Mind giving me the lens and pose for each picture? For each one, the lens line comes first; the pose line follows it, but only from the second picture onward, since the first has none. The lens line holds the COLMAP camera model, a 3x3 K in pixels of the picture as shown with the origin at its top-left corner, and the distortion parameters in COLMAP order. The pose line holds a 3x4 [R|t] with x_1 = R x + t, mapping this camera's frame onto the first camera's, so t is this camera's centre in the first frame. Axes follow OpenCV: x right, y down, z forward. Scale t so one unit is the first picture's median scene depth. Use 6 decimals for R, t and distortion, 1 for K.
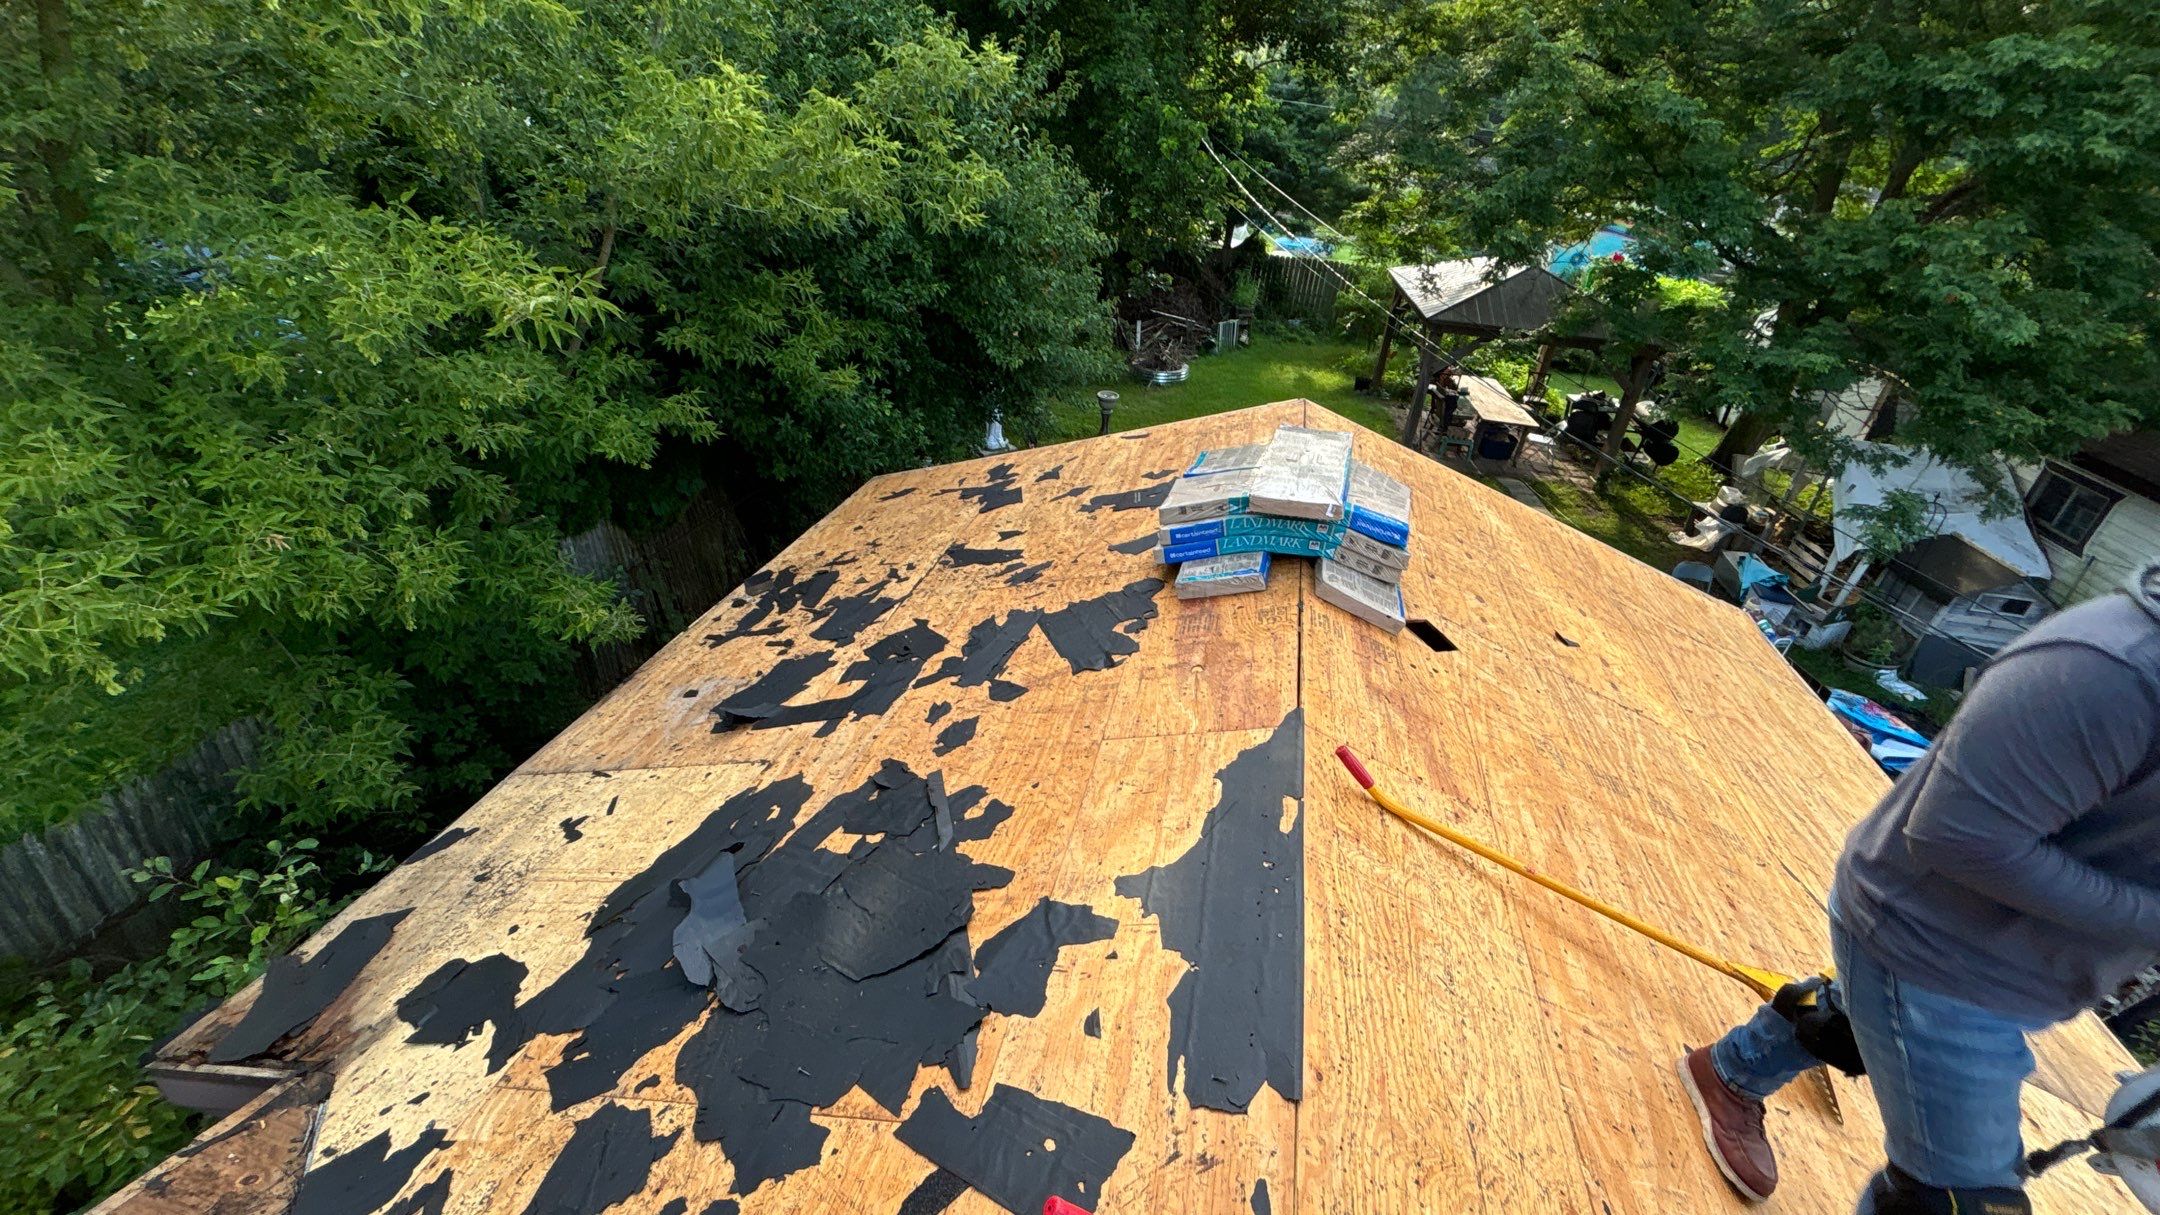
lens RADIAL K [[872.5, 0, 1077.3], [0, 872.5, 591.9], [0, 0, 1]] dist [-0.000178, 0.000581]
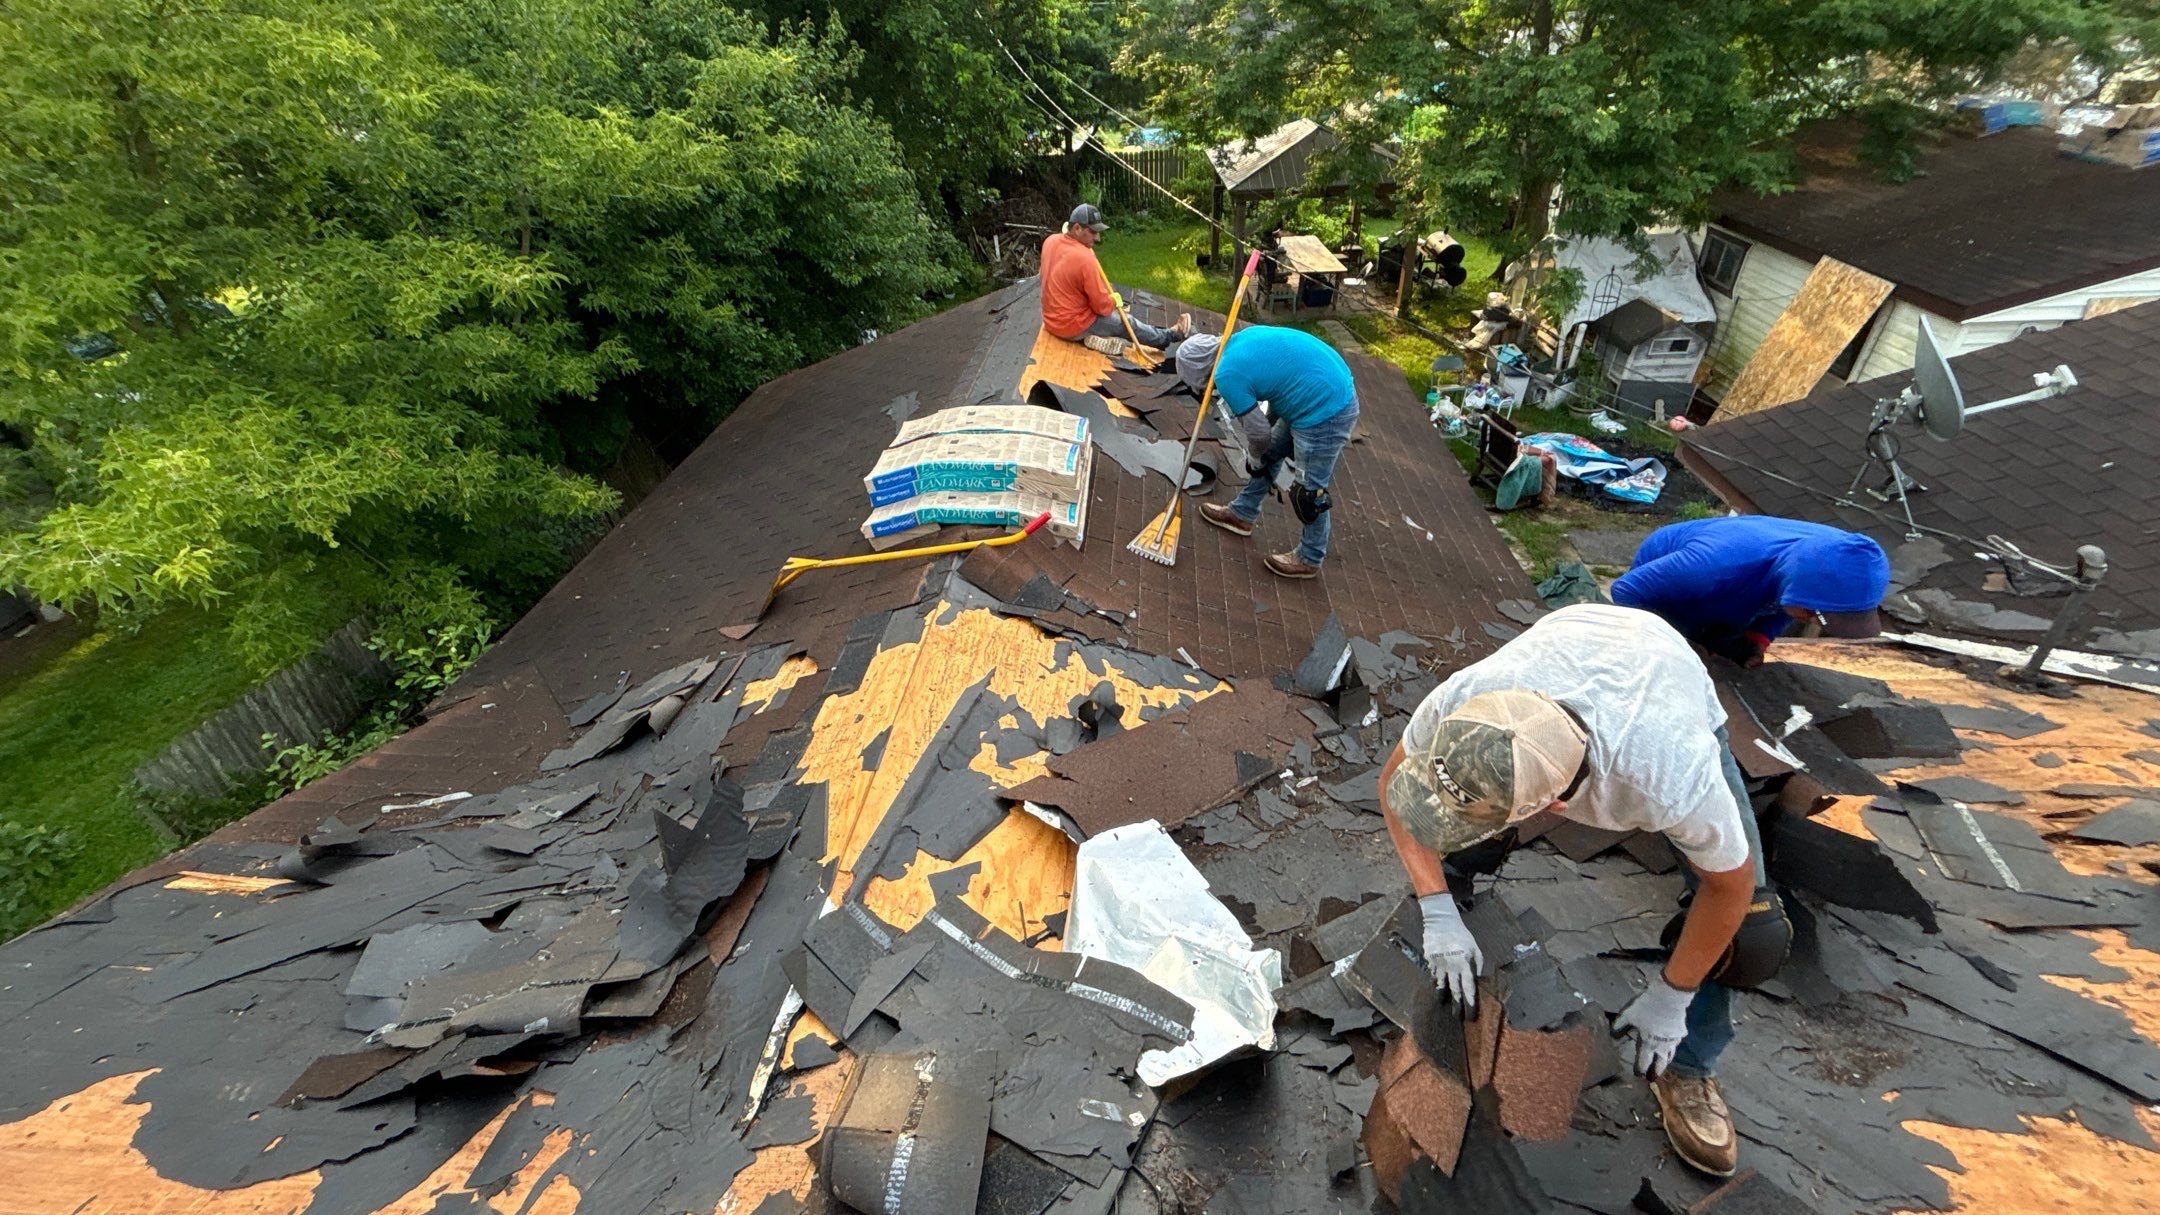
lens RADIAL K [[872.5, 0, 1077.6], [0, 872.5, 586.7], [0, 0, 1]] dist [-0.000178, 0.000581]
pose [[0.980567, -0.188647, 0.053866, 0.101544], [0.183898, 0.979469, 0.082600, 0.141975], [-0.068342, -0.071089, 0.995126, -0.361329]]
